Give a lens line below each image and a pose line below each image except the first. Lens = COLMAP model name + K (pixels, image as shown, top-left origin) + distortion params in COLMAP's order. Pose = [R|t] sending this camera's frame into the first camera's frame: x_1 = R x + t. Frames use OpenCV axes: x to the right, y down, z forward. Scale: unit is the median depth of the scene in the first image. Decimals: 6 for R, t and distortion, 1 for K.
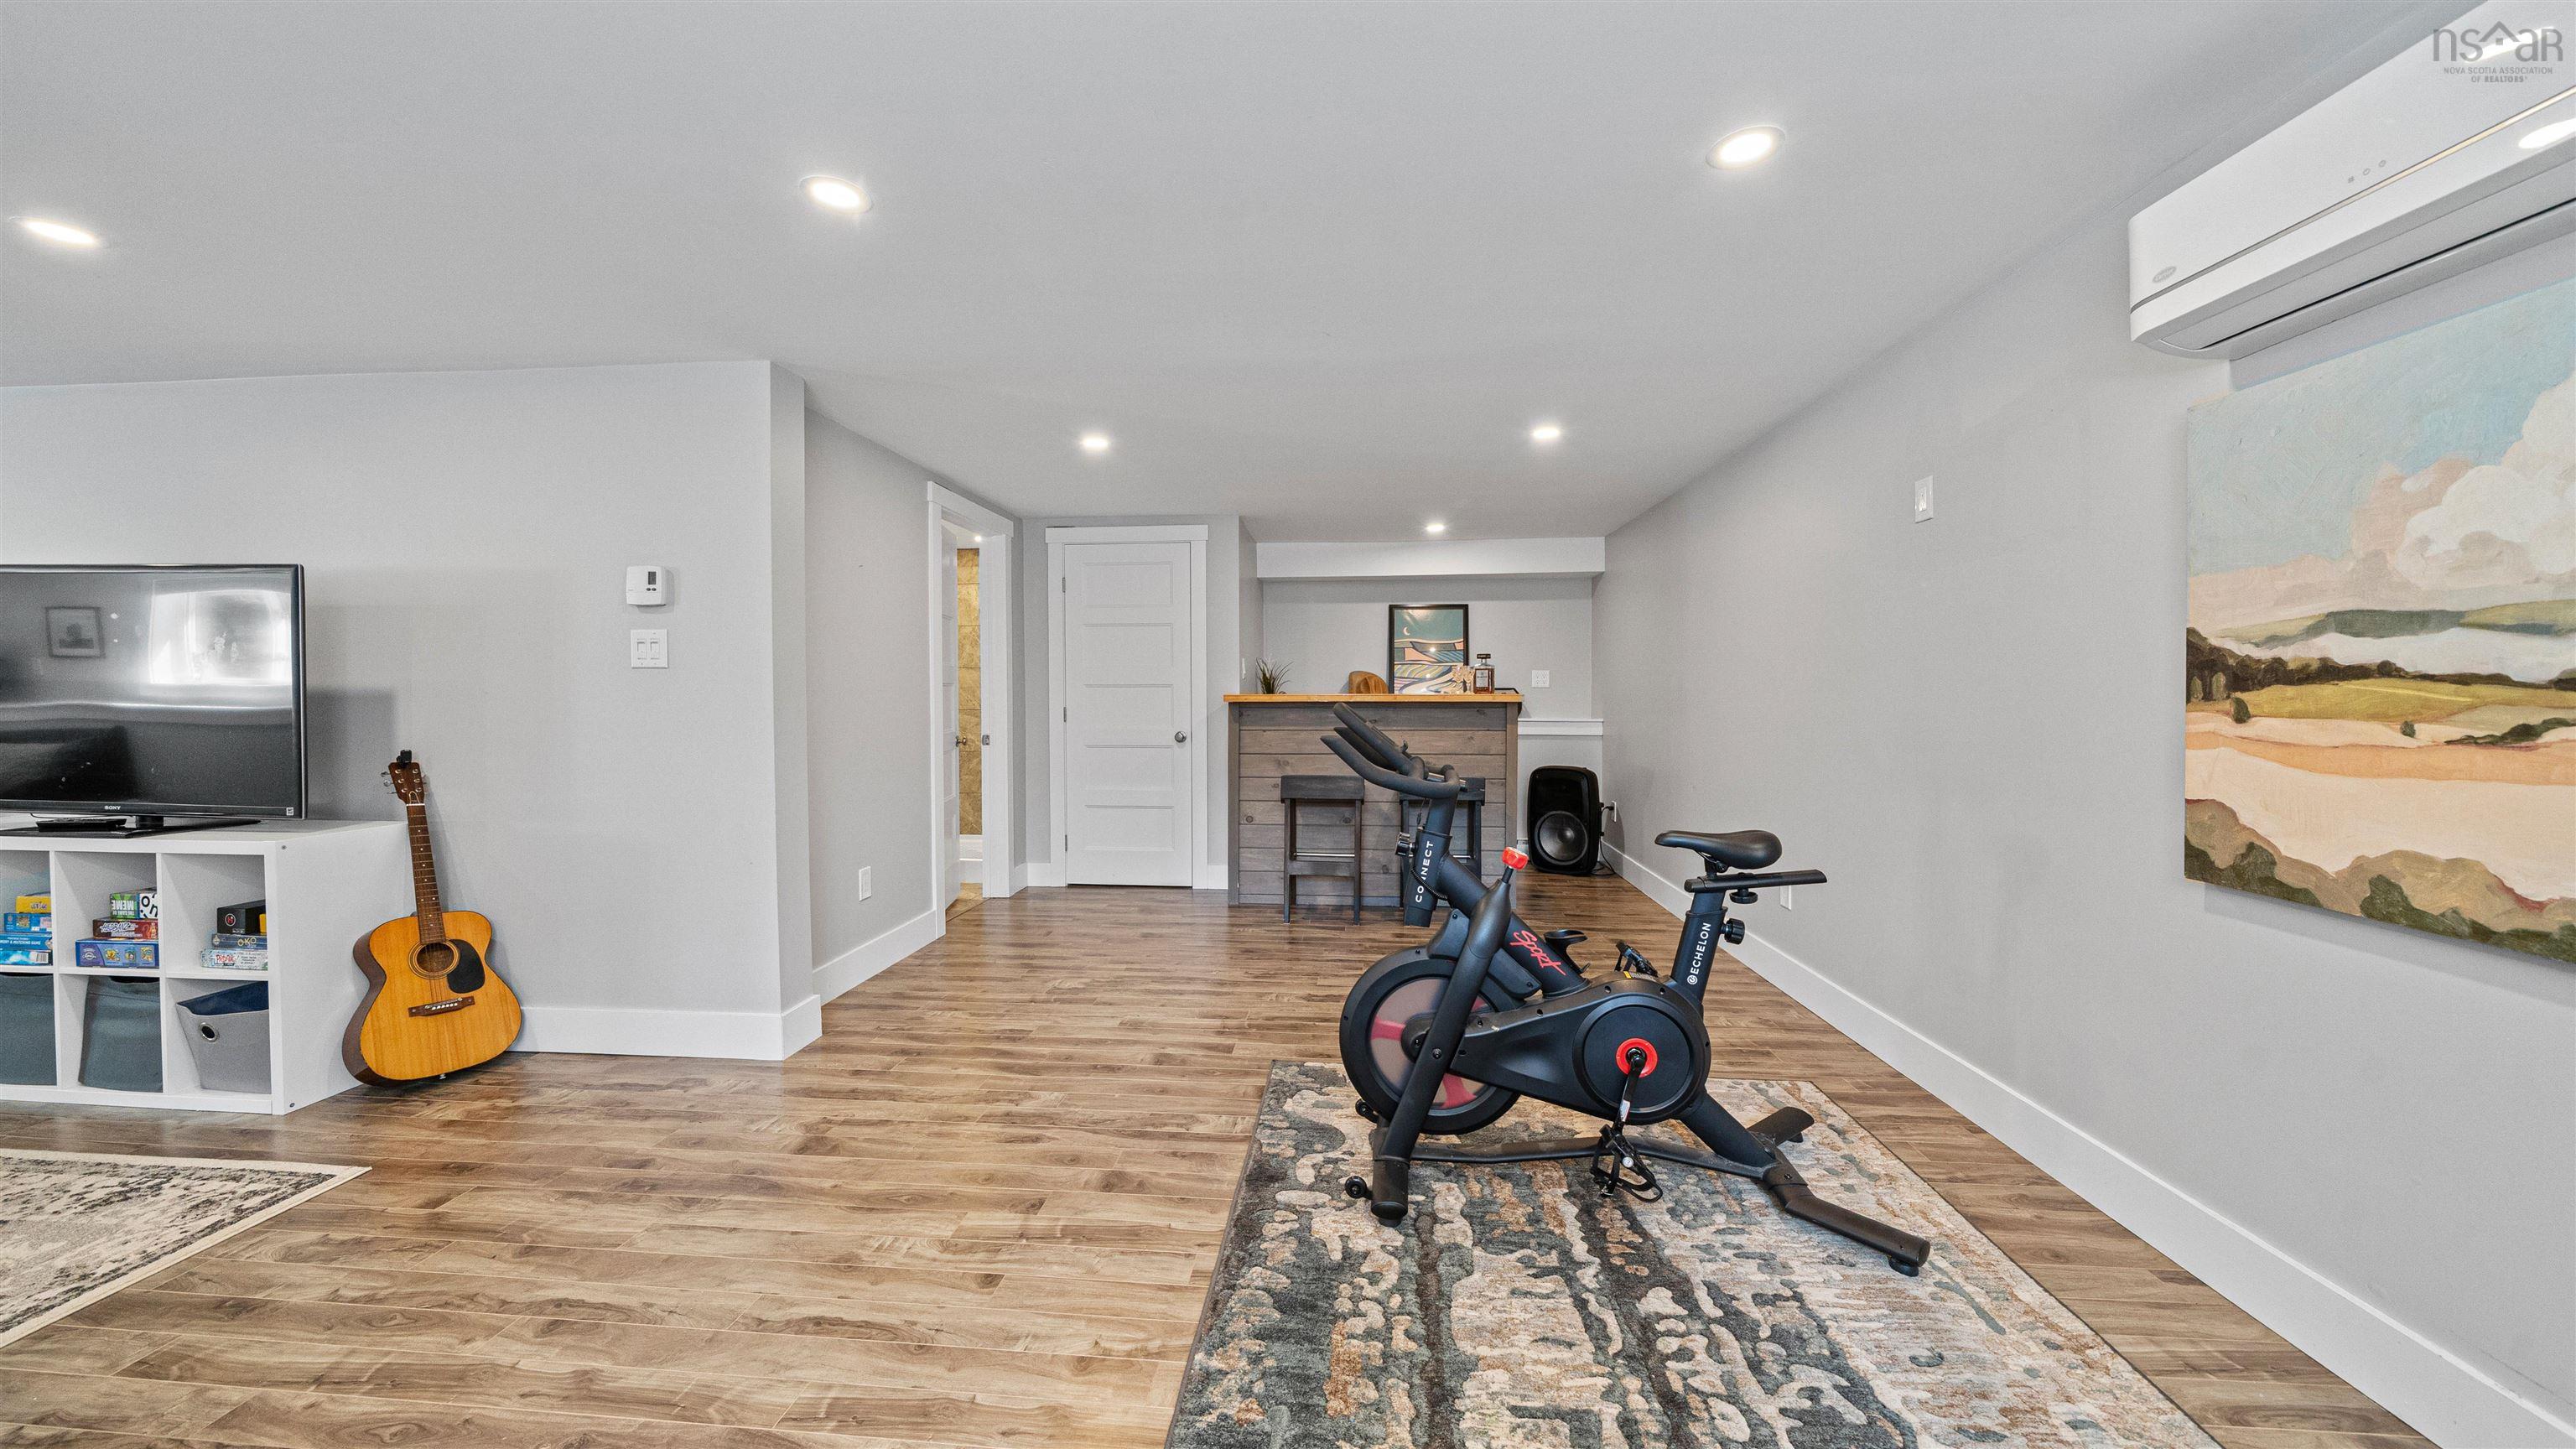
lens RADIAL K [[886.3, 0, 1286.5], [0, 886.3, 718.5], [0, 0, 1]] dist [-0.001155, -0.000162]
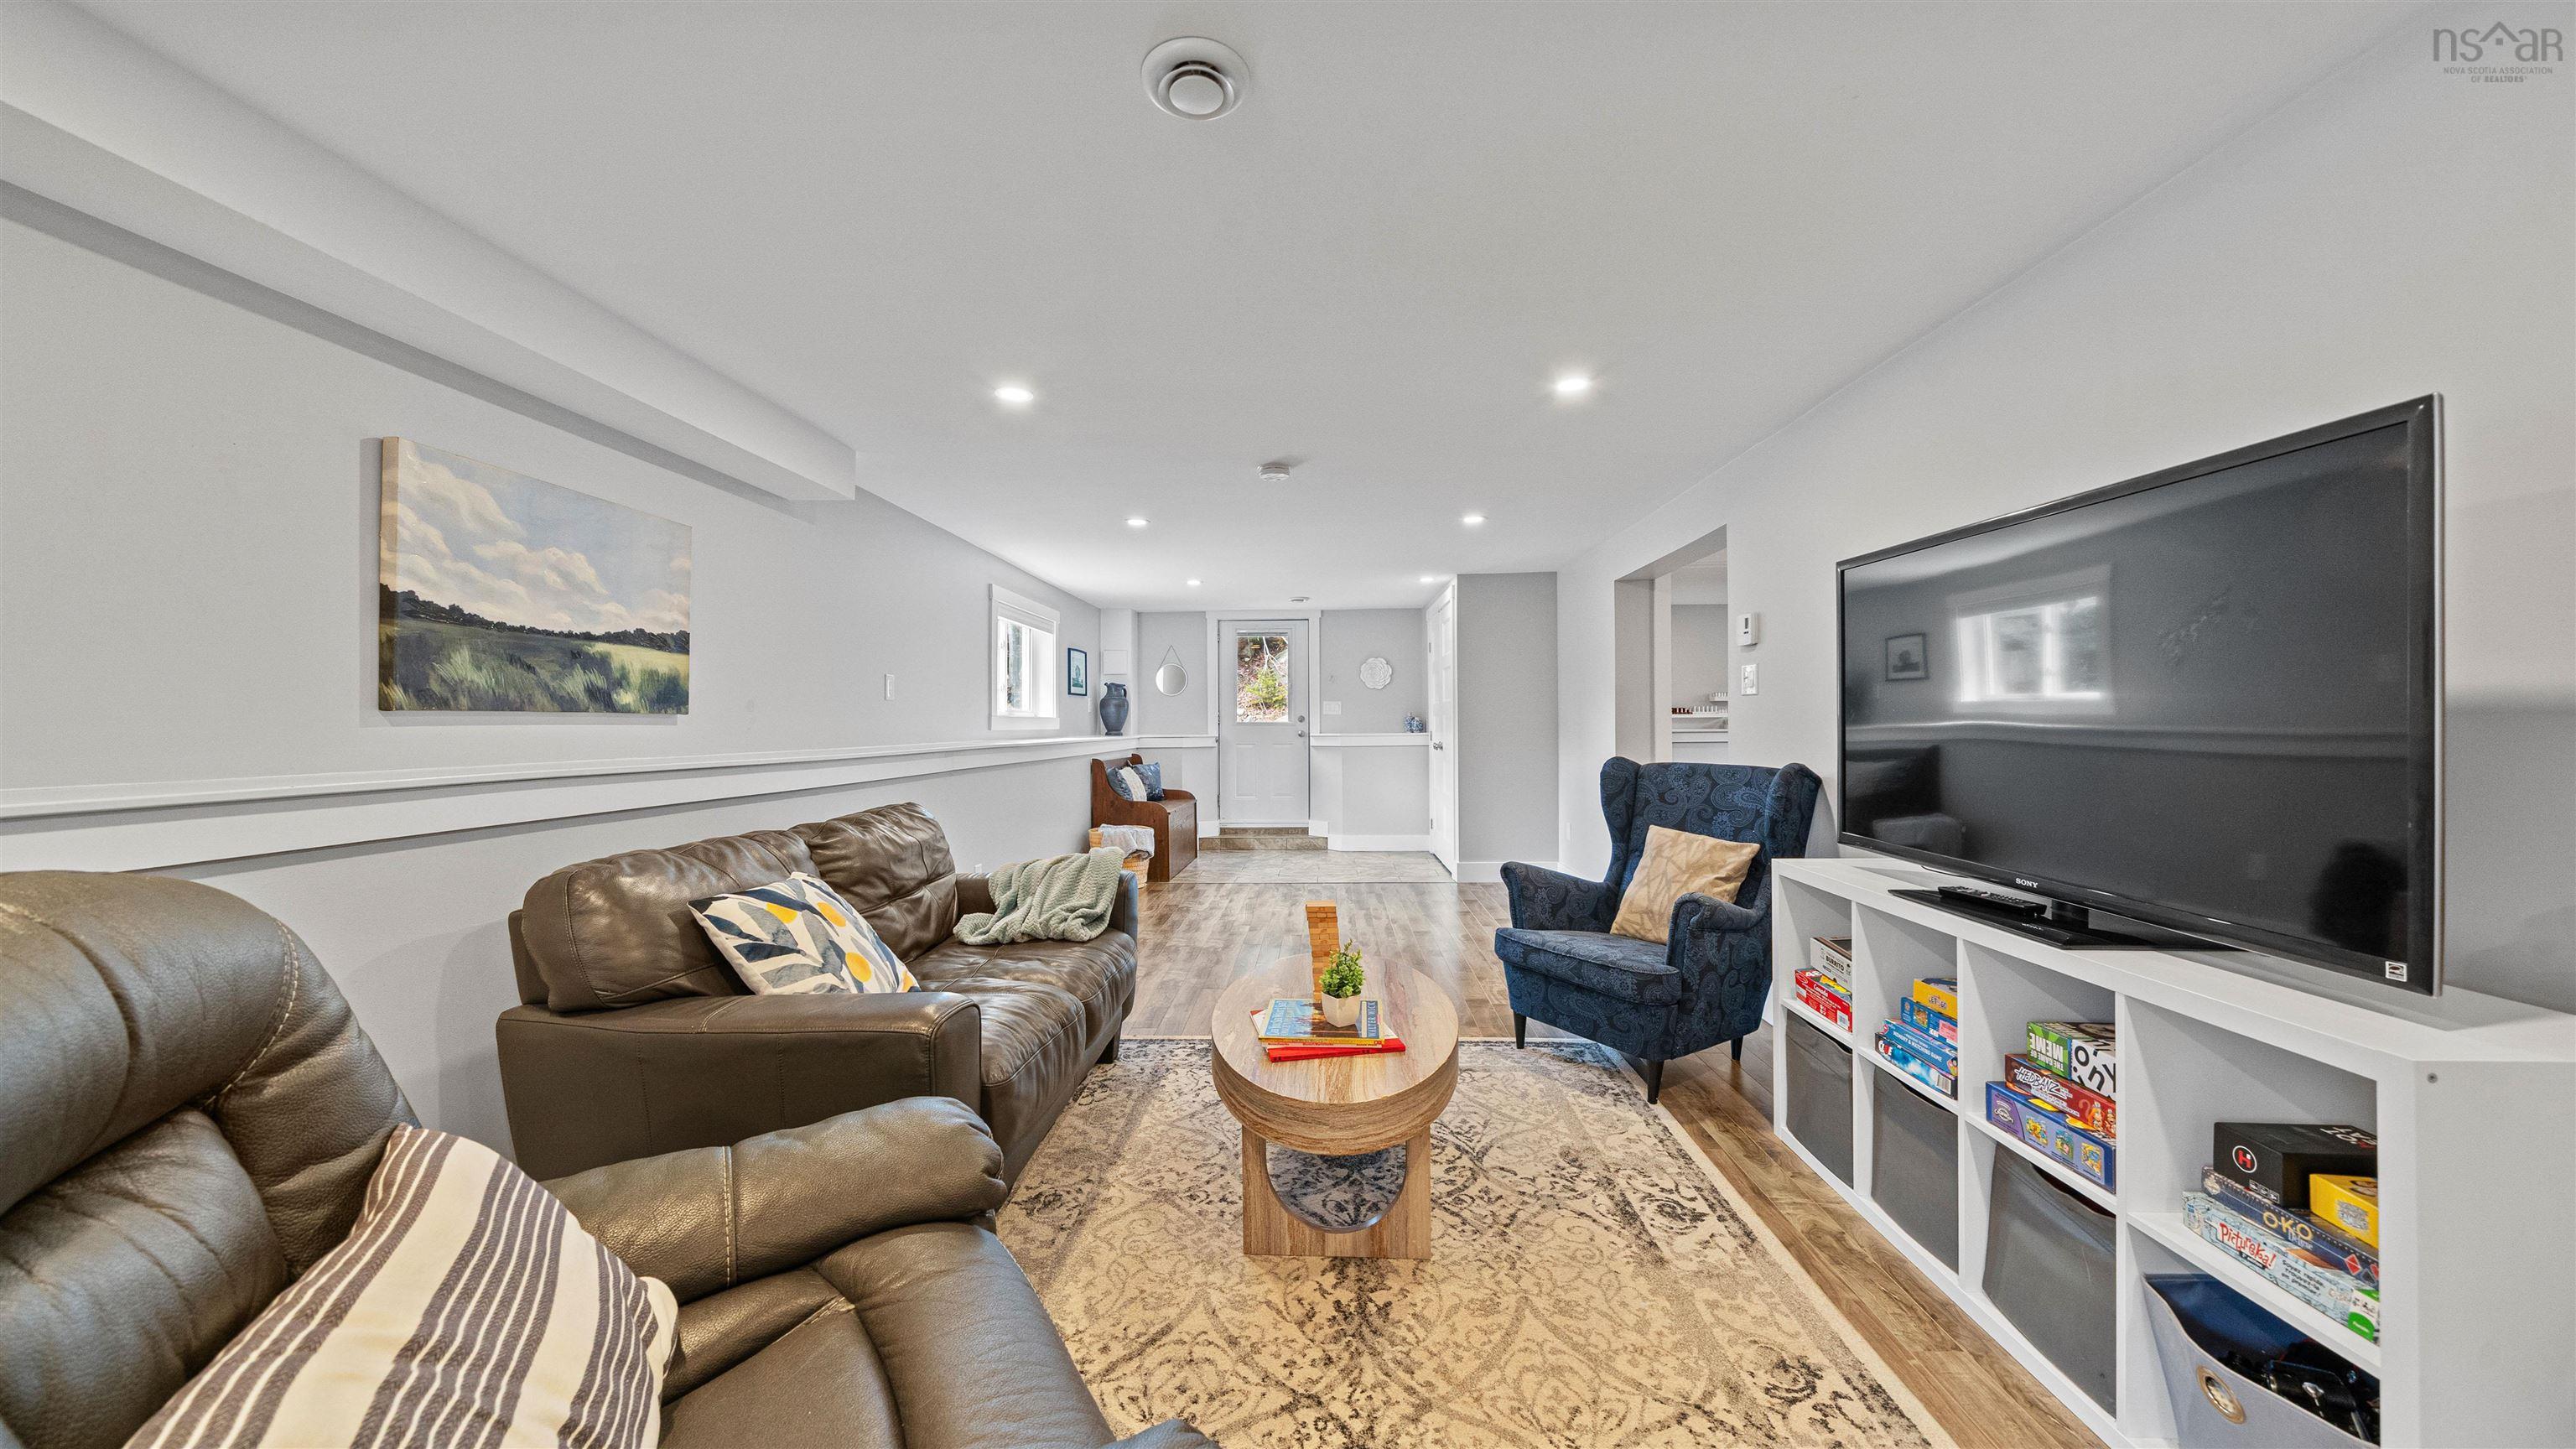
lens RADIAL K [[877.5, 0, 1288.0], [0, 877.5, 724.5], [0, 0, 1]] dist [0.006960, -0.000045]
pose [[0.045273, 0.004692, -0.998964, -0.874756], [-0.022587, 0.999738, 0.003672, -0.008339], [0.998719, 0.022397, 0.045367, 0.525652]]
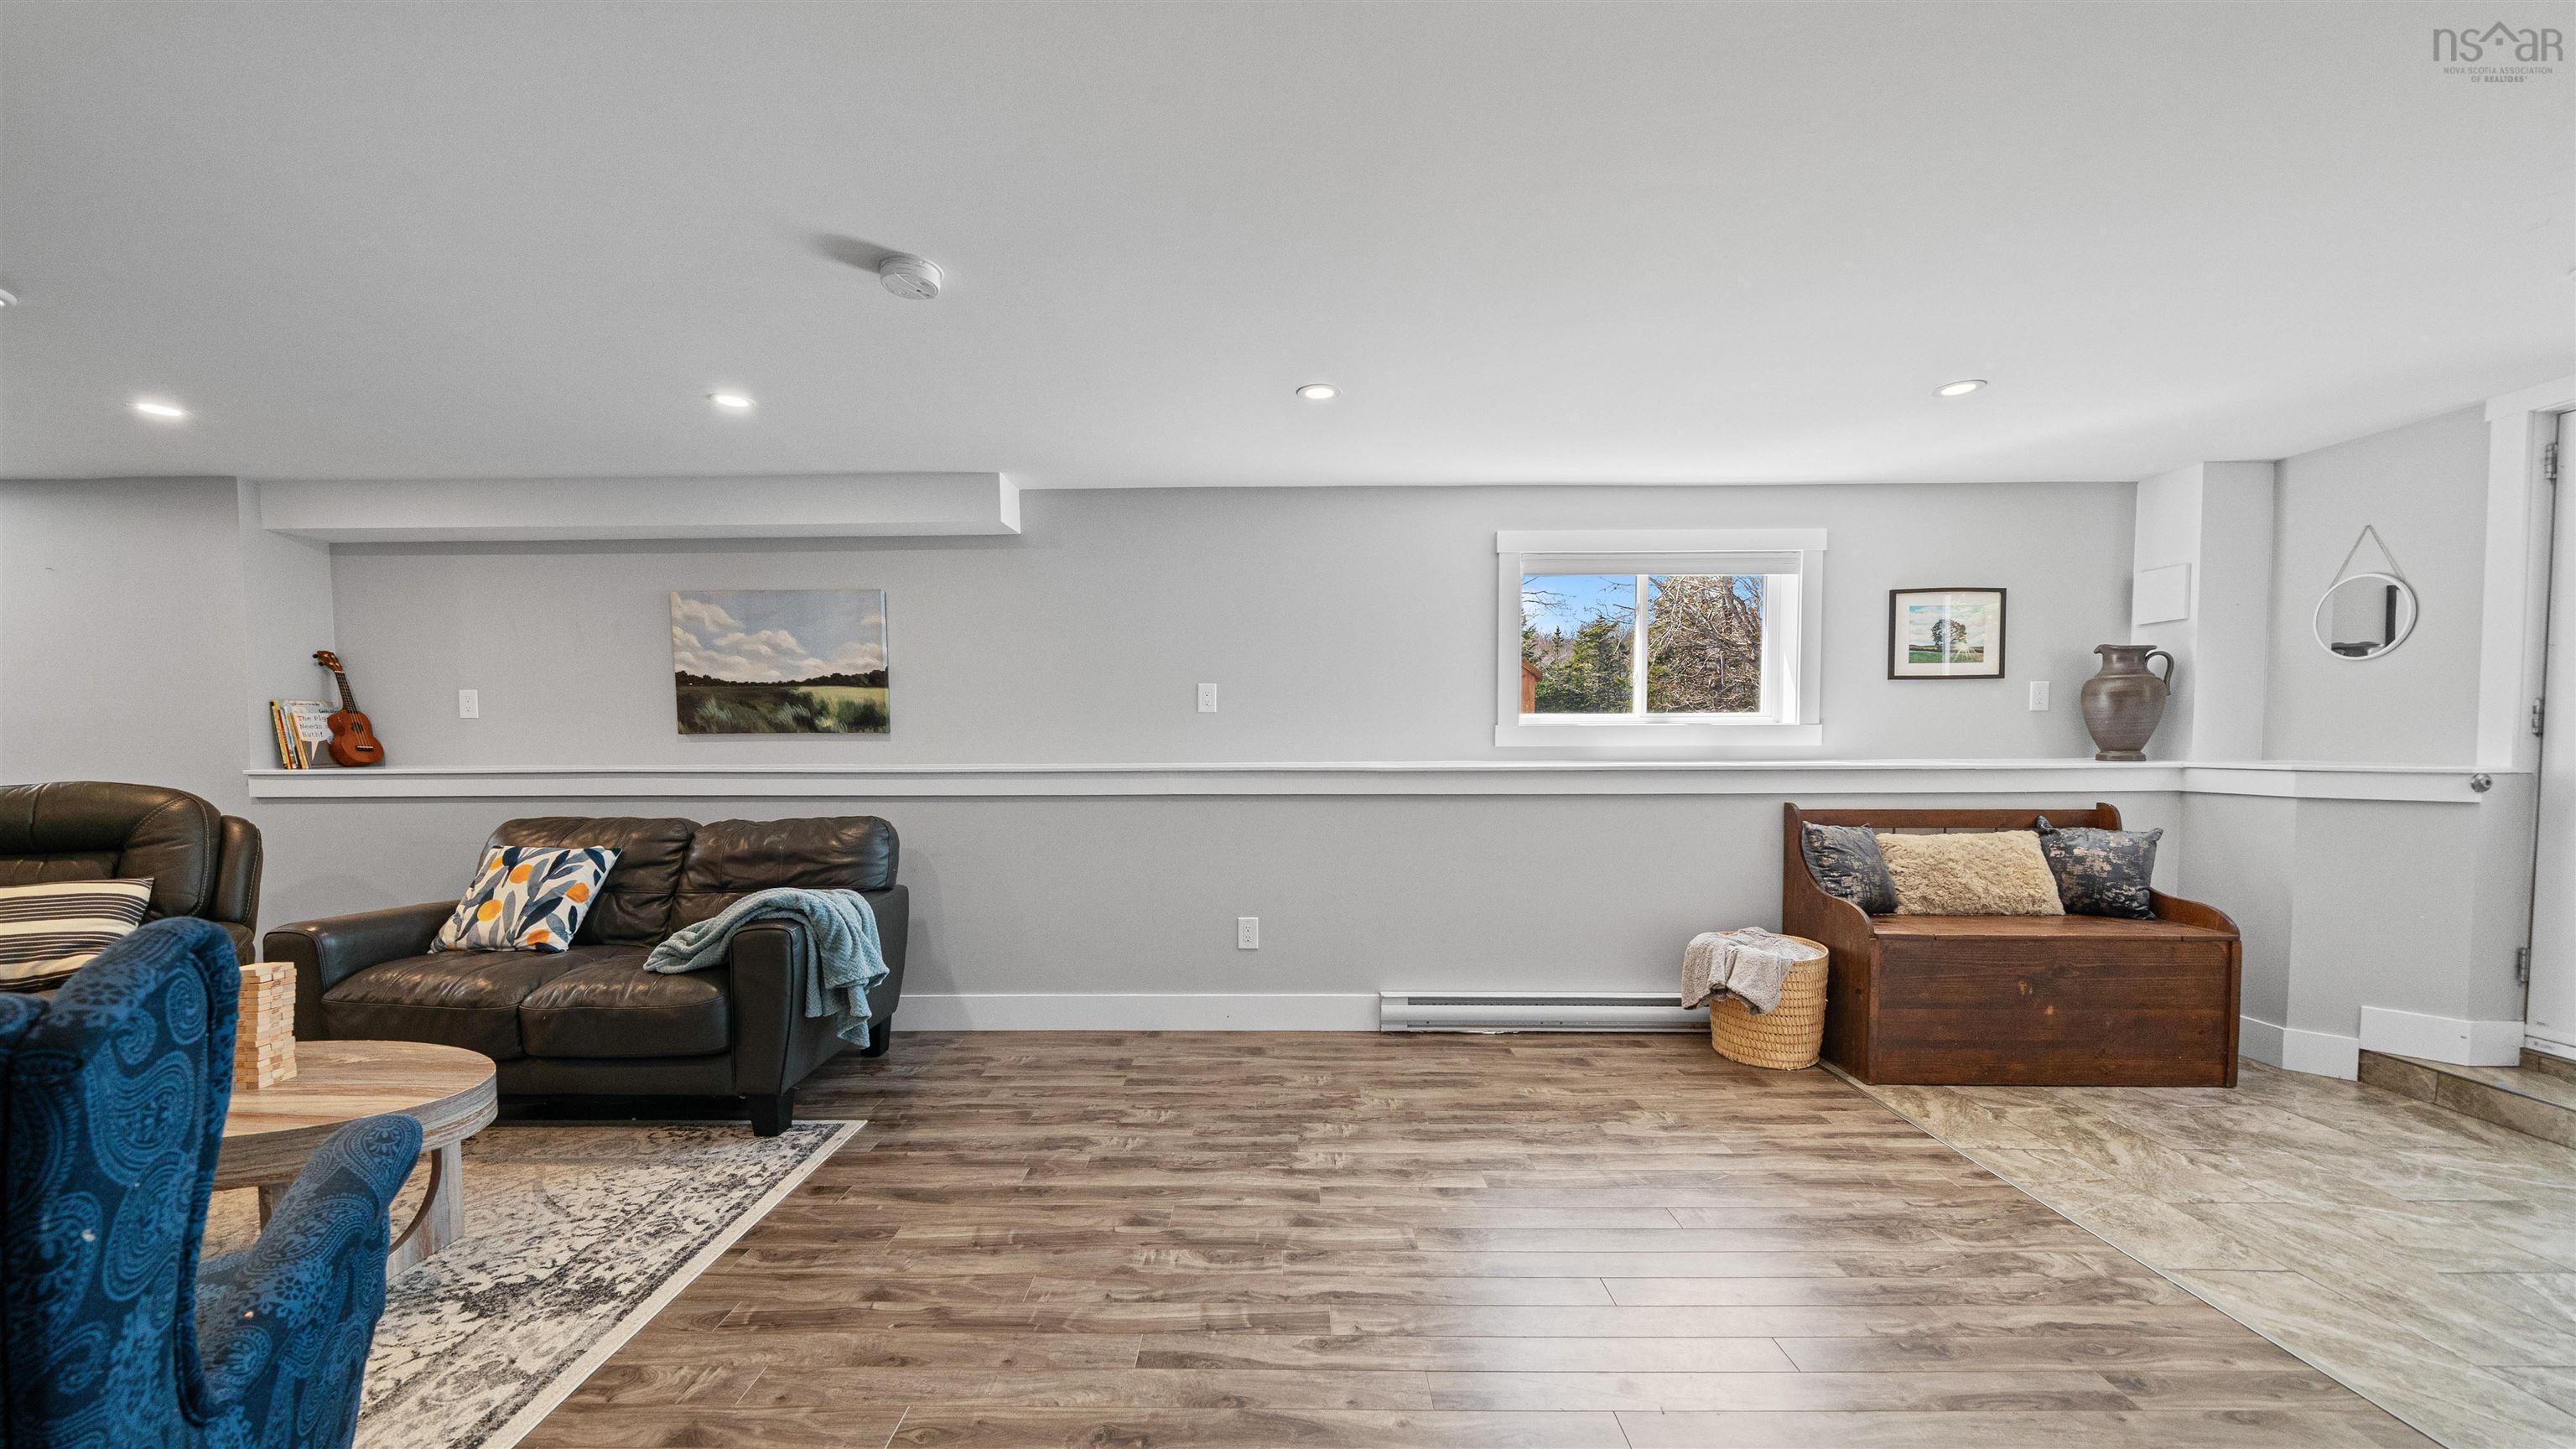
lens RADIAL K [[929.6, 0, 1285.0], [0, 929.6, 782.0], [0, 0, 1]] dist [-0.001127, -0.000072]
pose [[-0.996324, 0.013711, -0.084563, -2.899904], [0.007377, 0.997173, 0.074772, -0.033585], [0.085349, 0.073873, -0.993609, 1.614528]]
